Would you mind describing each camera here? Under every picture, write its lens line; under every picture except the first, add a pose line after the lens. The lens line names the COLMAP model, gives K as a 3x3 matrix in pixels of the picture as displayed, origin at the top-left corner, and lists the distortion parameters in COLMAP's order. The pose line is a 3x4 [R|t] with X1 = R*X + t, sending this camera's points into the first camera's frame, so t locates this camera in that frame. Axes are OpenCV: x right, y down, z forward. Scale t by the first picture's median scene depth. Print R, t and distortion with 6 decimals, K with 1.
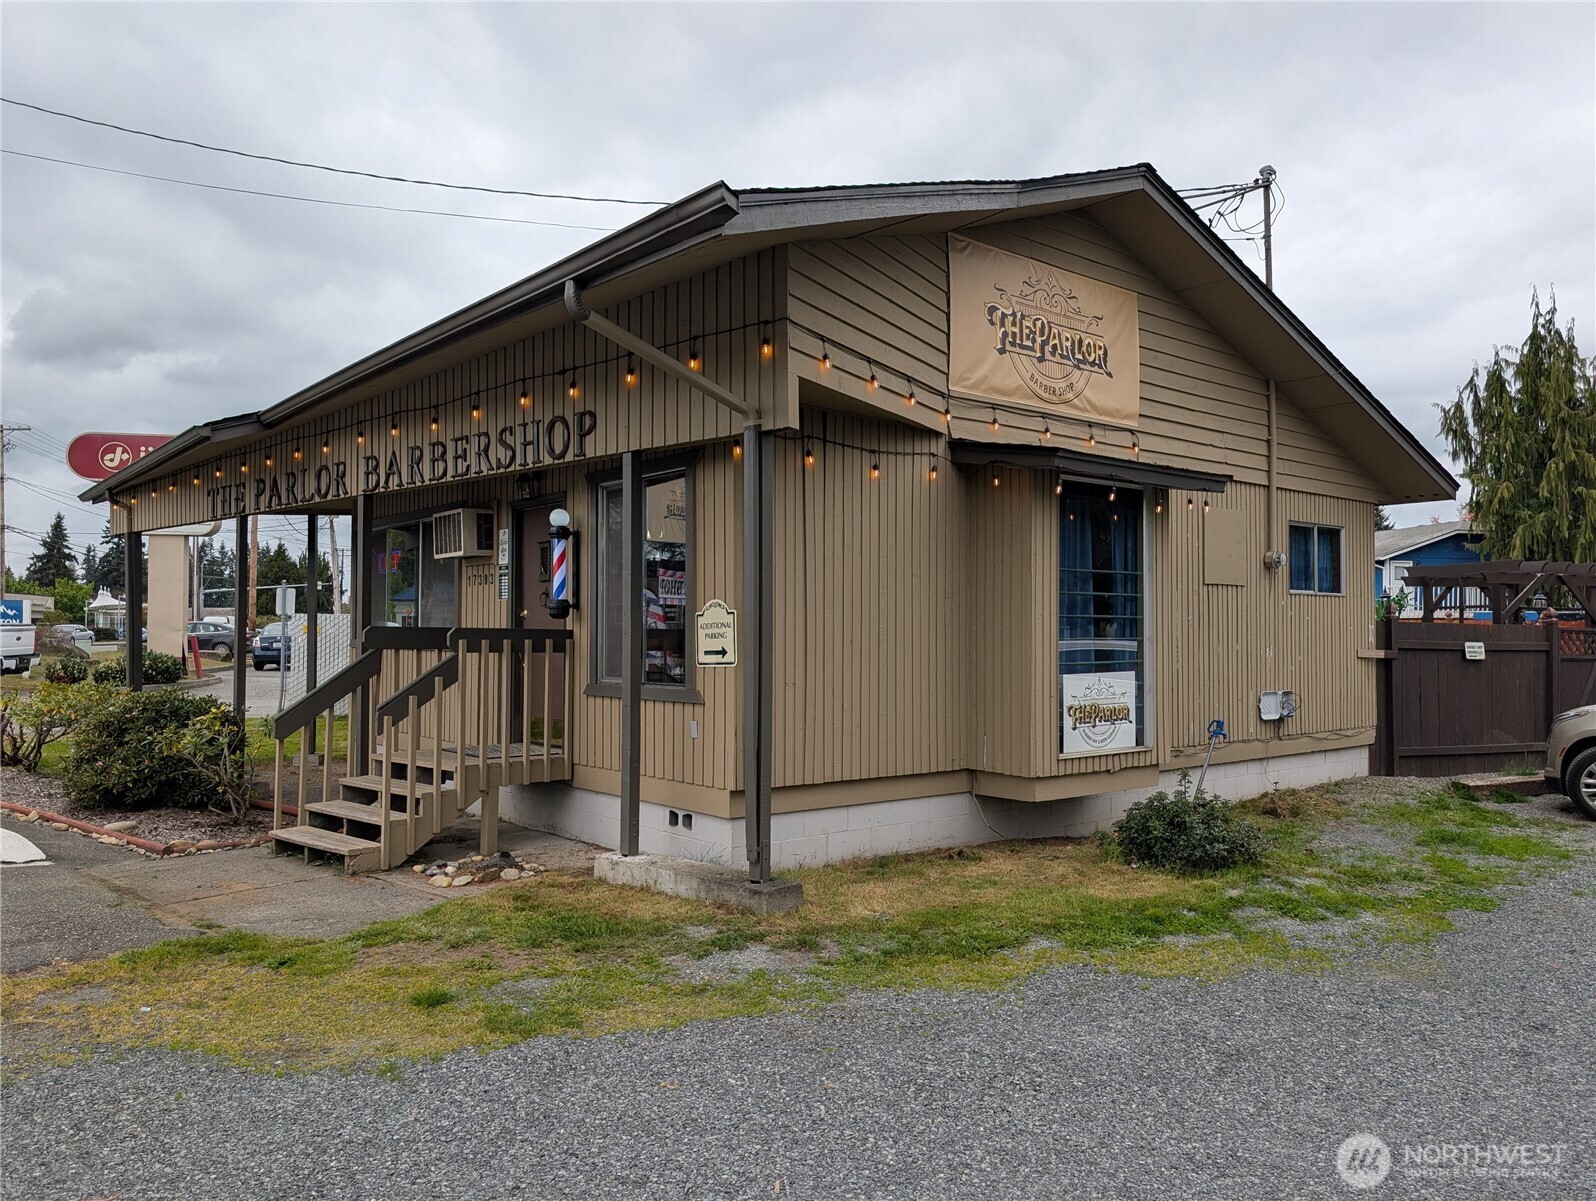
lens RADIAL K [[1136.8, 0, 792.3], [0, 1136.8, 607.8], [0, 0, 1]] dist [0.027462, -0.022579]
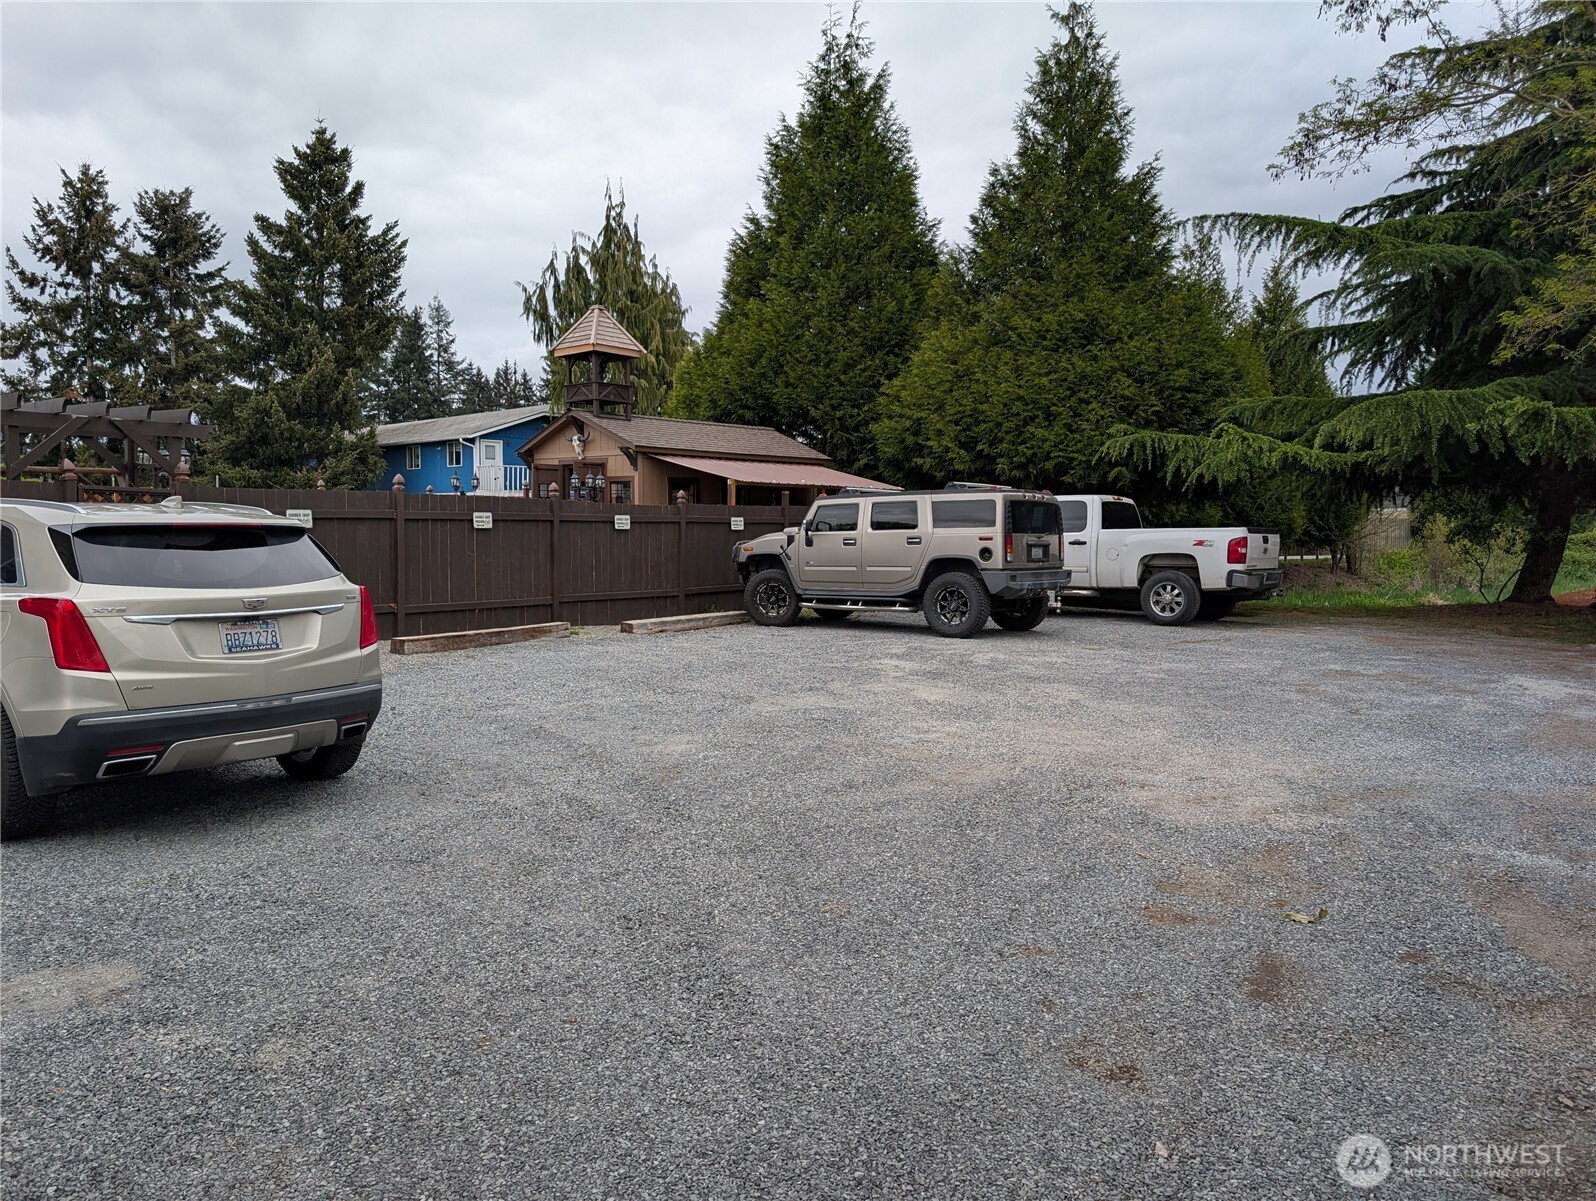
lens RADIAL K [[1136.8, 0, 775.5], [0, 1136.8, 583.7], [0, 0, 1]] dist [0.027462, -0.022579]
pose [[0.828076, -0.030854, 0.559767, 0.864165], [-0.014715, 0.996944, 0.076720, 0.020543], [-0.560423, -0.071768, 0.825091, 0.160788]]
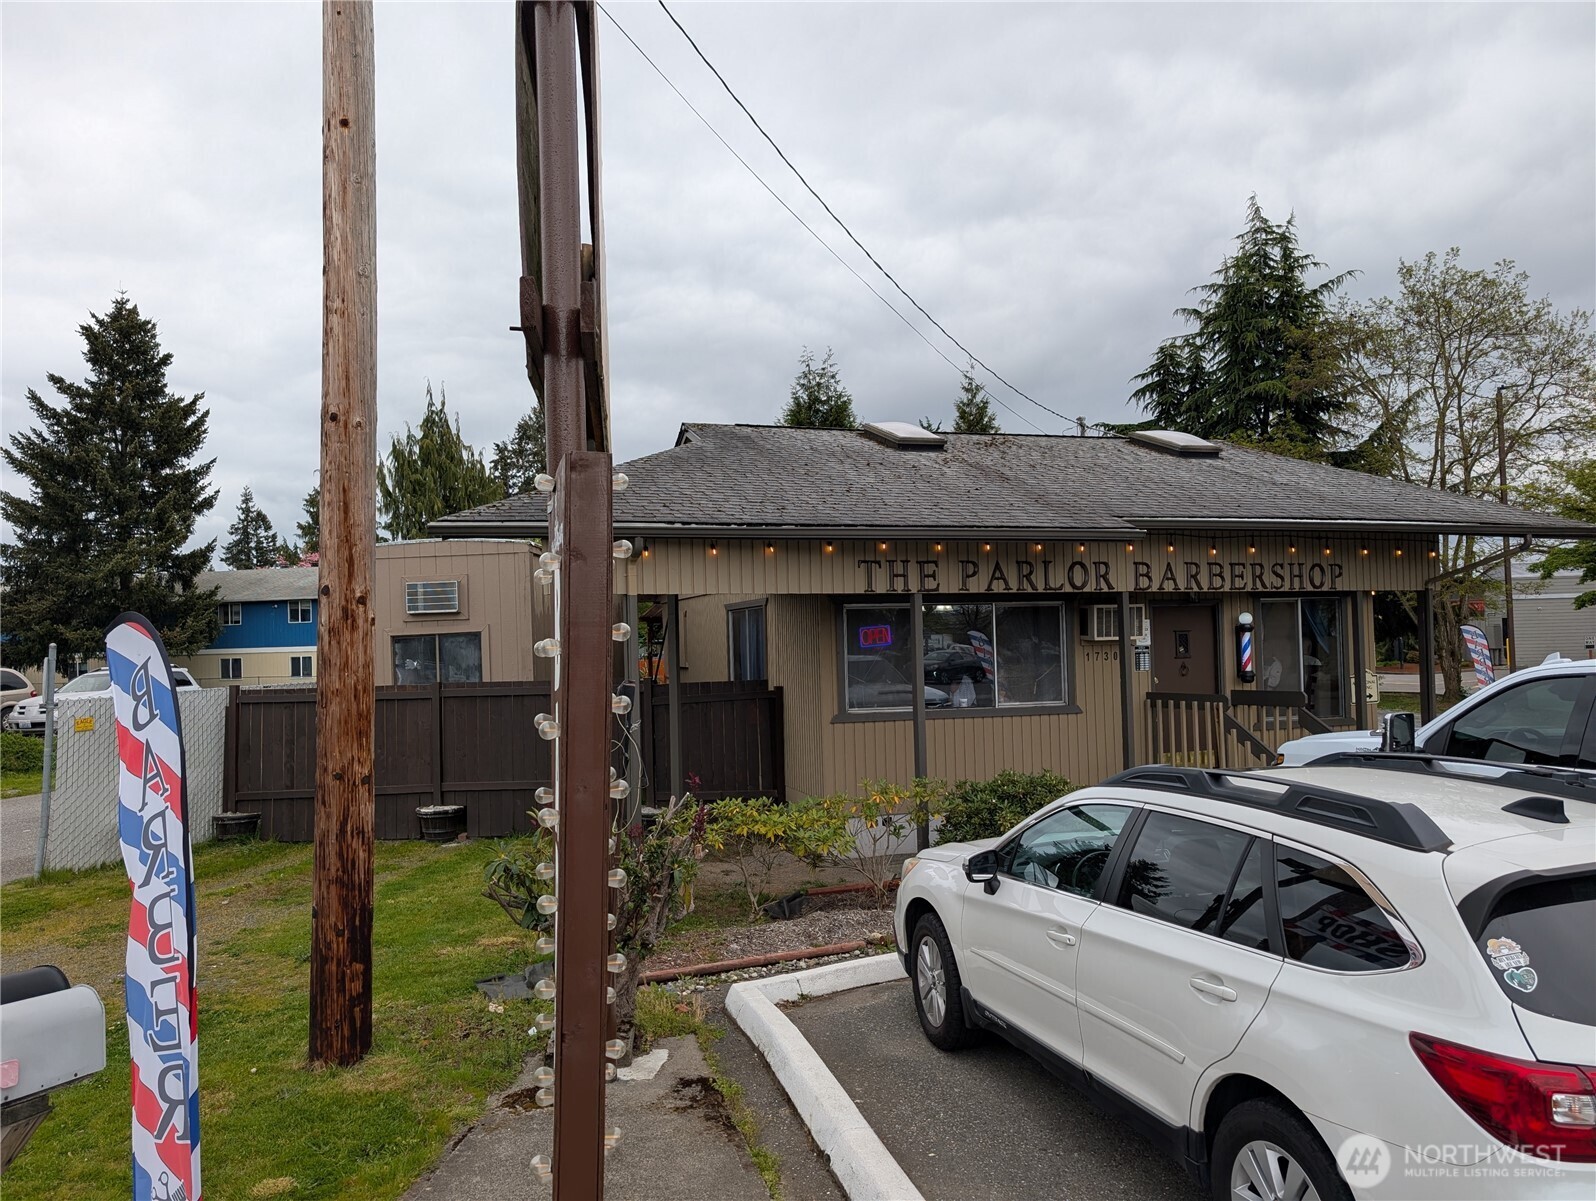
lens RADIAL K [[1136.8, 0, 782.4], [0, 1136.8, 626.1], [0, 0, 1]] dist [0.027462, -0.022579]
pose [[0.385022, -0.001897, 0.922906, -1.610274], [0.005316, 0.999986, -0.000162, -0.060846], [-0.922892, 0.004969, 0.385026, 0.834565]]
